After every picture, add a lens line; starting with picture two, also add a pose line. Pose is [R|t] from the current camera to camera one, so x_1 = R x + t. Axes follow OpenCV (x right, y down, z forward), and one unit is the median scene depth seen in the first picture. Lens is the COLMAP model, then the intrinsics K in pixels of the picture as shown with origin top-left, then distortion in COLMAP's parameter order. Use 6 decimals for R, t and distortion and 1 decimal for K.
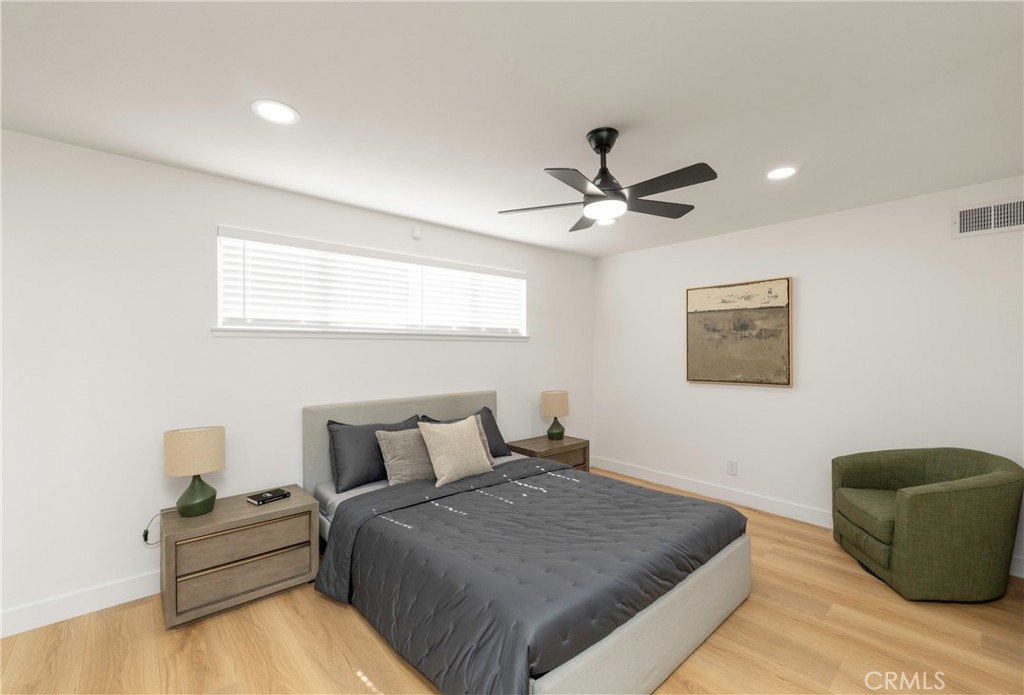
lens RADIAL K [[435.0, 0, 512.3], [0, 435.0, 347.0], [0, 0, 1]] dist [0.000377, 0.000007]
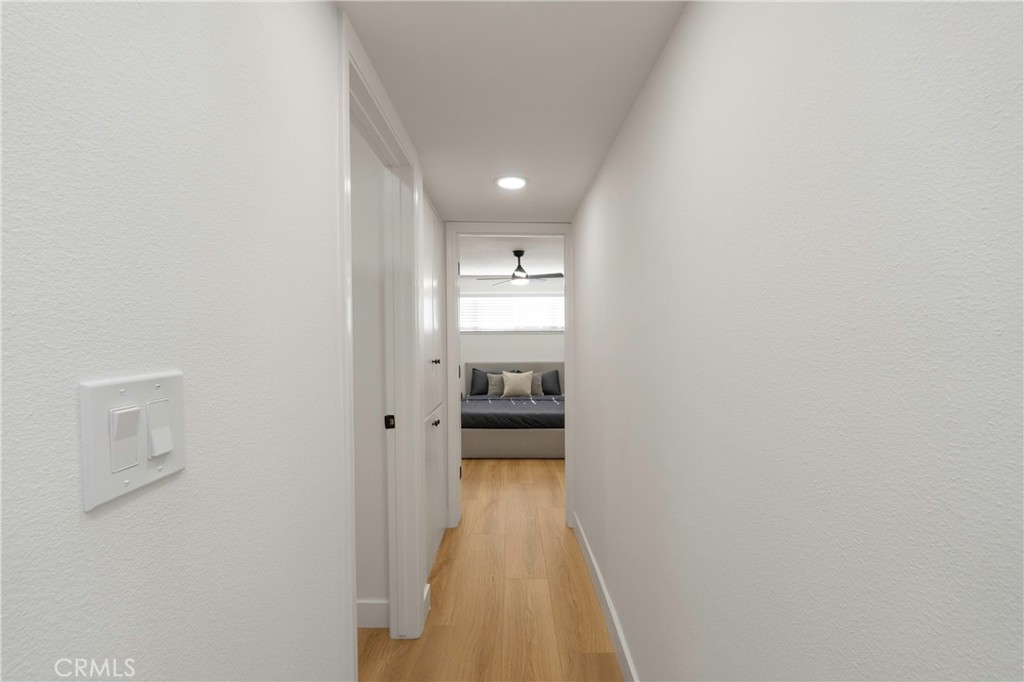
lens RADIAL K [[433.0, 0, 511.7], [0, 433.0, 343.1], [0, 0, 1]] dist [-0.009205, -0.001479]
pose [[0.752762, -0.005731, -0.658268, 1.287869], [0.002845, 0.999981, -0.005453, 0.042609], [0.658287, 0.002231, 0.752764, -0.648113]]
